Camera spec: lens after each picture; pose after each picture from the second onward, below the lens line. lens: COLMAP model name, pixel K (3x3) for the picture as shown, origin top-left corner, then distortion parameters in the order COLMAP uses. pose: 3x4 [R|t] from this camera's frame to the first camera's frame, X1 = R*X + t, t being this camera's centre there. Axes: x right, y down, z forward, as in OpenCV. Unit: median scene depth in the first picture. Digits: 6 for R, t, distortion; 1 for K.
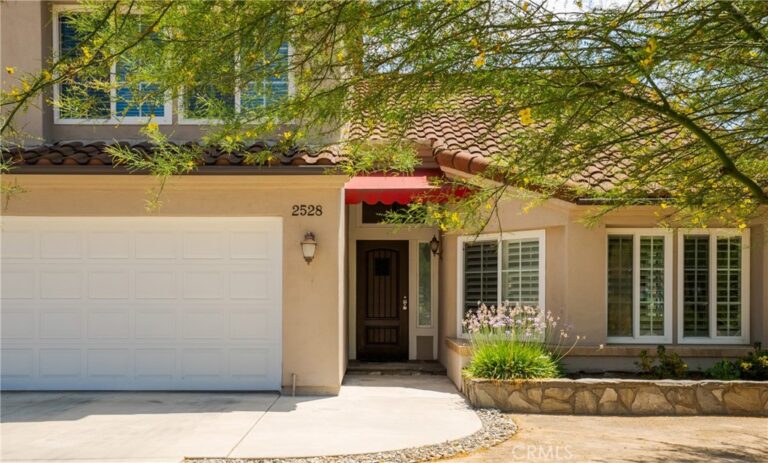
lens RADIAL K [[763.7, 0, 384.0], [0, 763.7, 307.3], [0, 0, 1]] dist [0.012524, 0.008679]
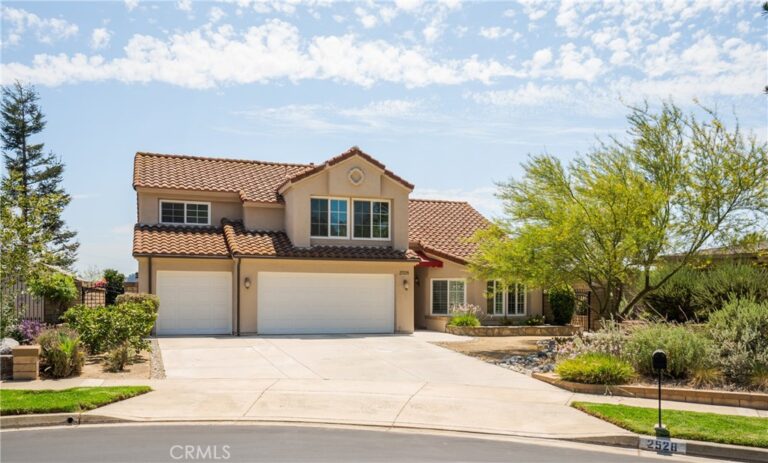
lens RADIAL K [[742.8, 0, 384.0], [0, 742.8, 231.5], [0, 0, 1]] dist [-0.123452, -0.003002]
pose [[0.934656, 0.035859, 0.353740, -1.219292], [-0.002805, 0.995614, -0.093516, -0.013026], [-0.355542, 0.086413, 0.930657, -1.725585]]
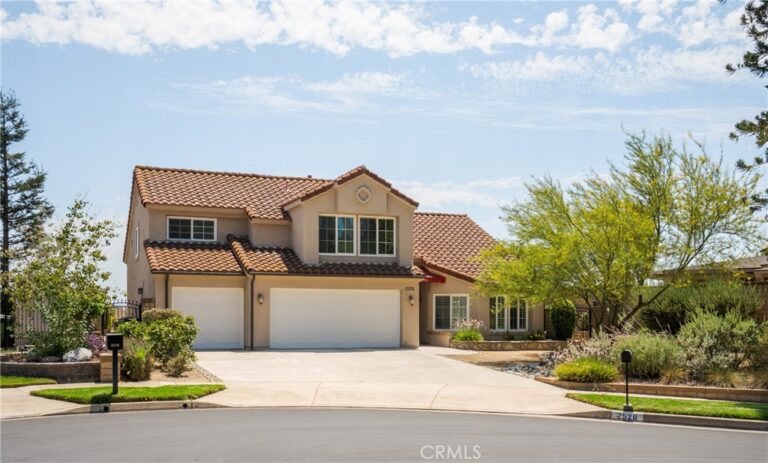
lens RADIAL K [[1001.6, 0, 384.0], [0, 1001.6, 231.5], [0, 0, 1]] dist [-0.072532, -0.037123]
pose [[0.920471, 0.035176, 0.389226, -1.788297], [-0.001586, 0.996269, -0.086286, -0.005603], [-0.390809, 0.078807, 0.917092, -2.717438]]
